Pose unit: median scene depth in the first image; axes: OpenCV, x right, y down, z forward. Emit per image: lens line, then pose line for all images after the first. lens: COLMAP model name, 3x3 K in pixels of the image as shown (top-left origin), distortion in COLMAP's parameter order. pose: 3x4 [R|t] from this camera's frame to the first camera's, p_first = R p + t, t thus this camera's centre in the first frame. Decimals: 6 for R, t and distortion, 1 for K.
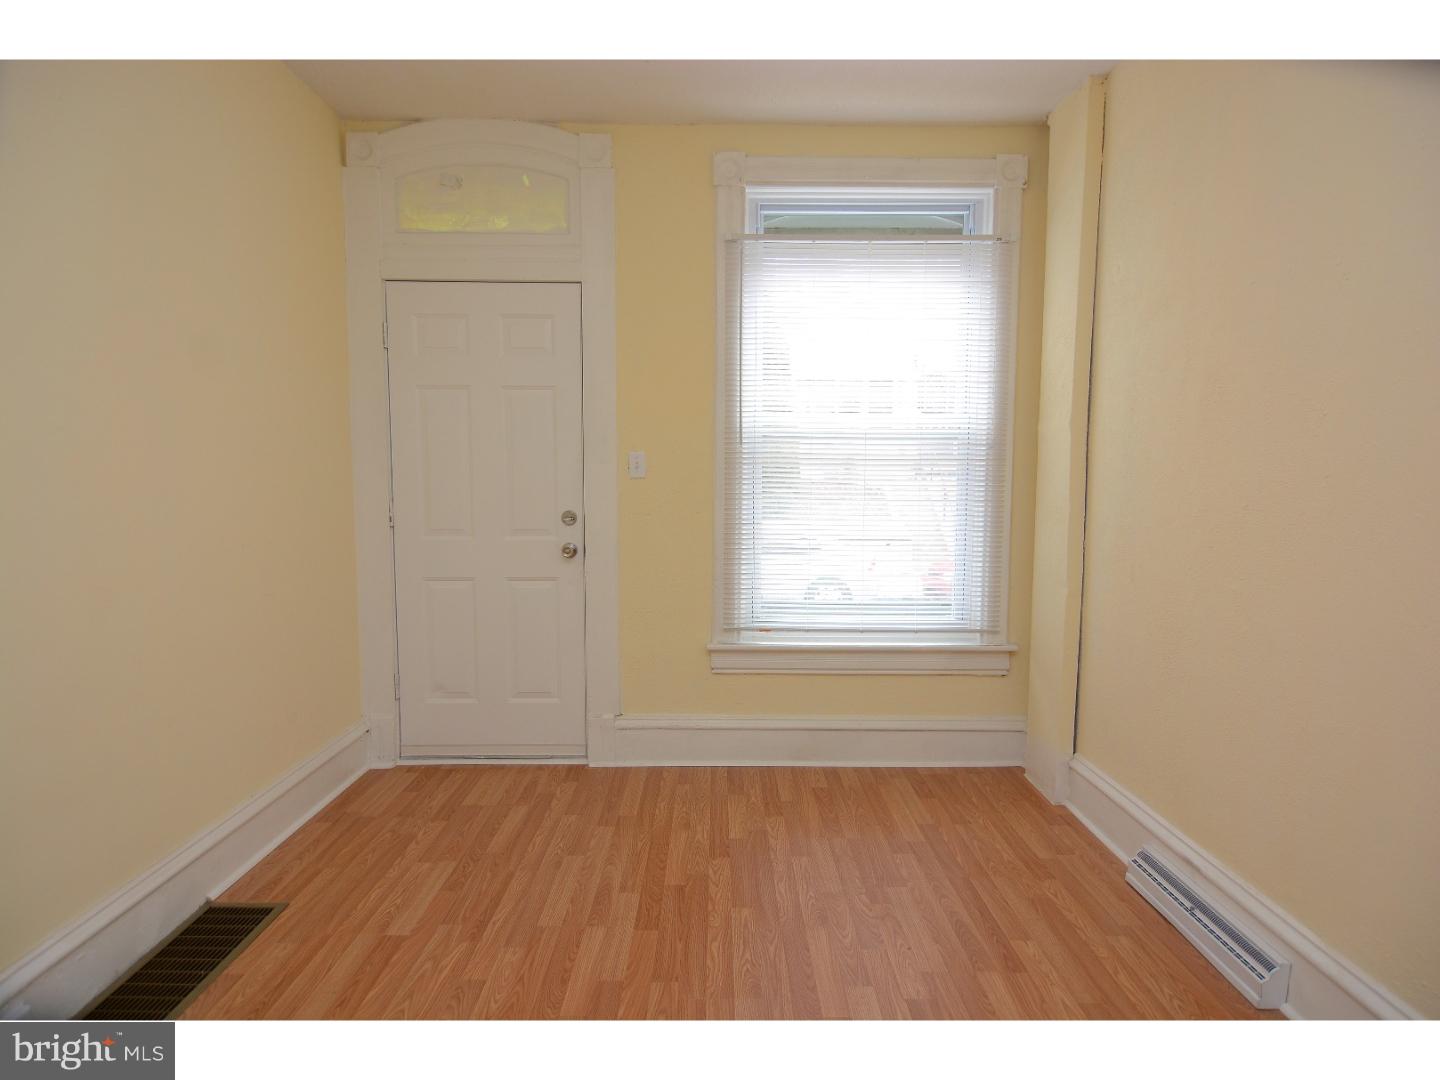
lens RADIAL K [[780.2, 0, 718.2], [0, 780.2, 543.8], [0, 0, 1]] dist [-0.005535, -0.013820]
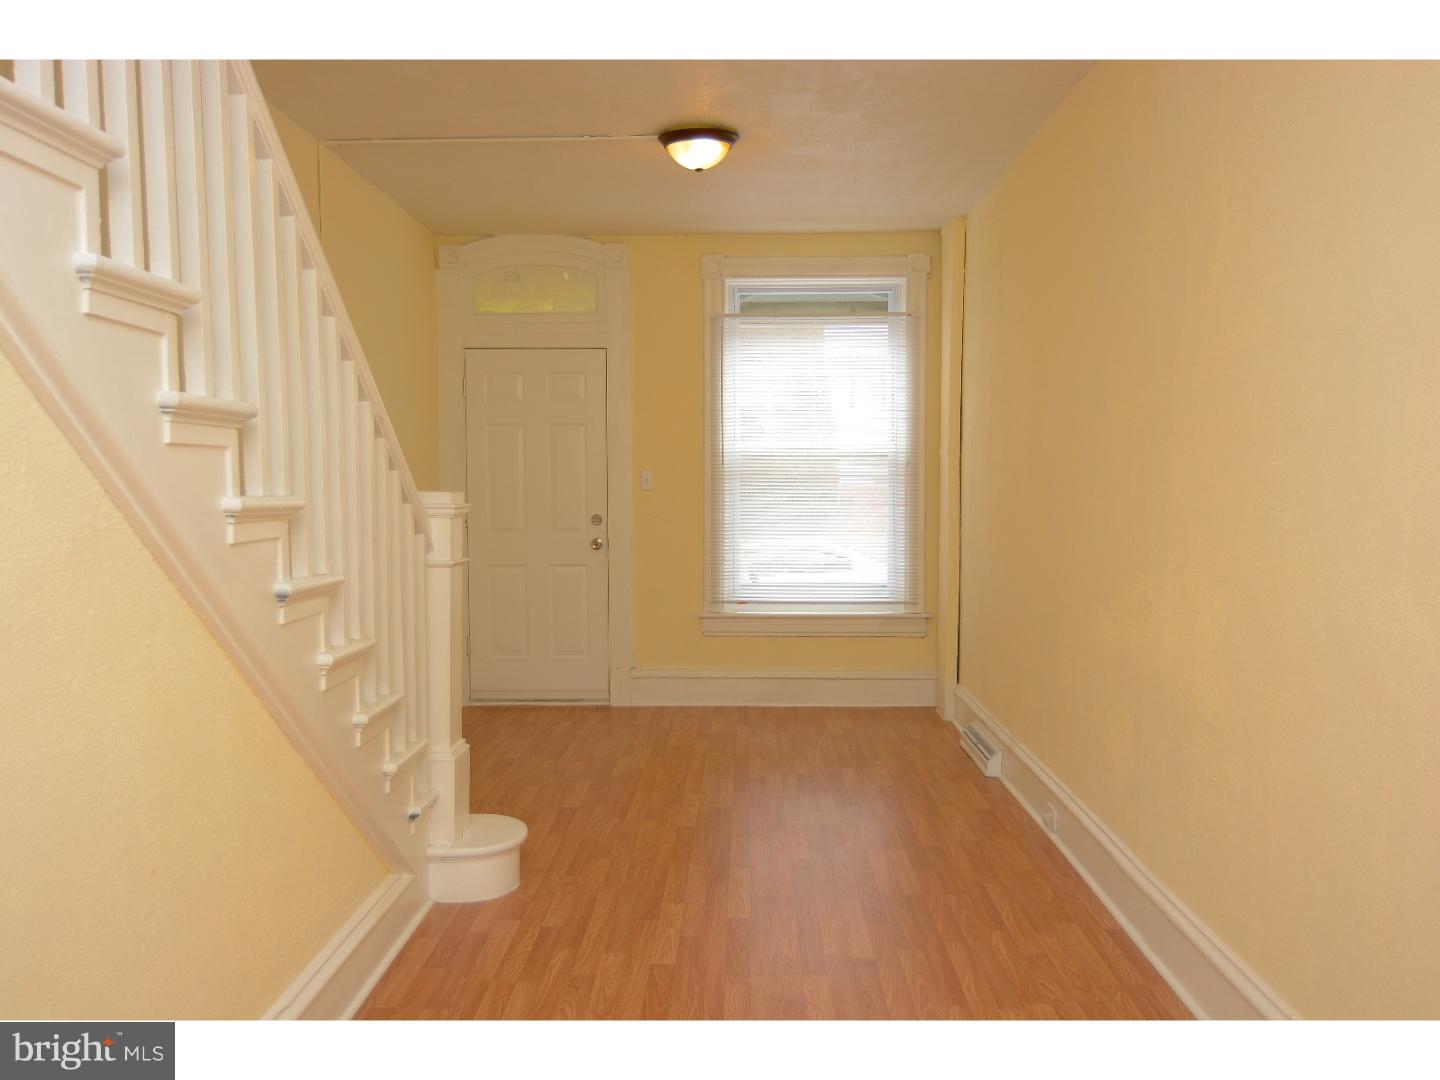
lens RADIAL K [[1184.3, 0, 718.9], [0, 1184.3, 542.4], [0, 0, 1]] dist [0.005721, -0.004091]
pose [[0.999542, -0.004650, -0.029904, 0.082419], [0.003711, 0.999501, -0.031375, 0.071969], [0.030035, 0.031250, 0.999060, -1.051537]]
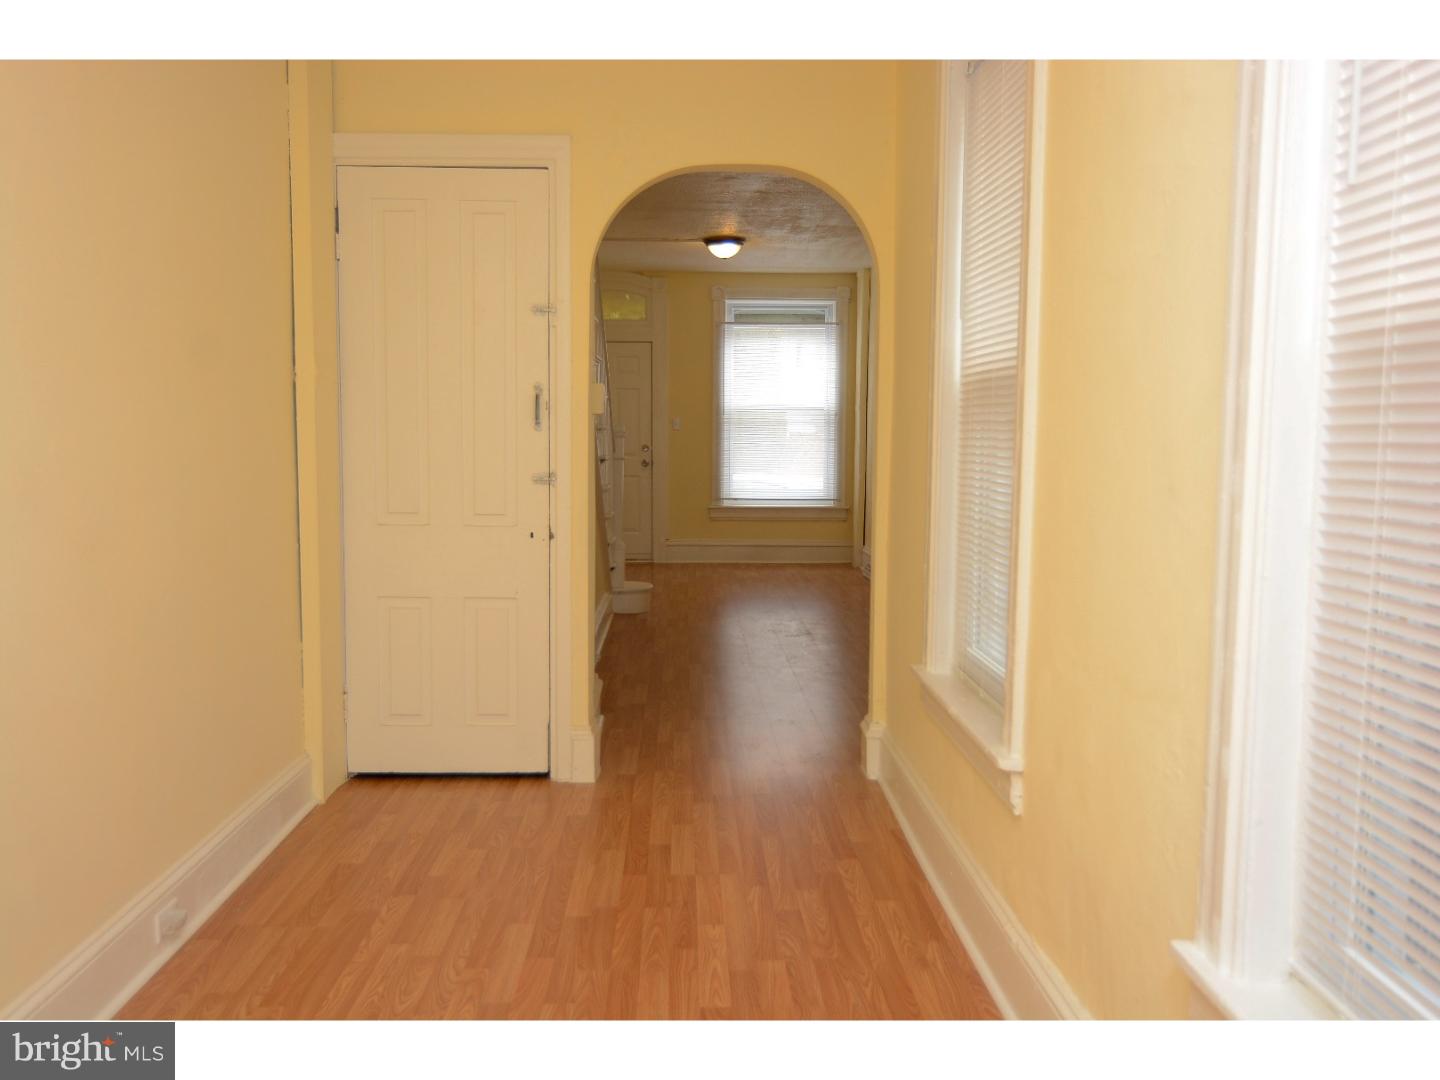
lens RADIAL K [[1184.3, 0, 723.7], [0, 1184.3, 537.2], [0, 0, 1]] dist [0.005721, -0.004091]
pose [[0.999763, -0.000492, 0.021748, -0.043138], [0.000348, 0.999978, 0.006659, 0.196966], [-0.021751, -0.006650, 0.999741, -2.351010]]
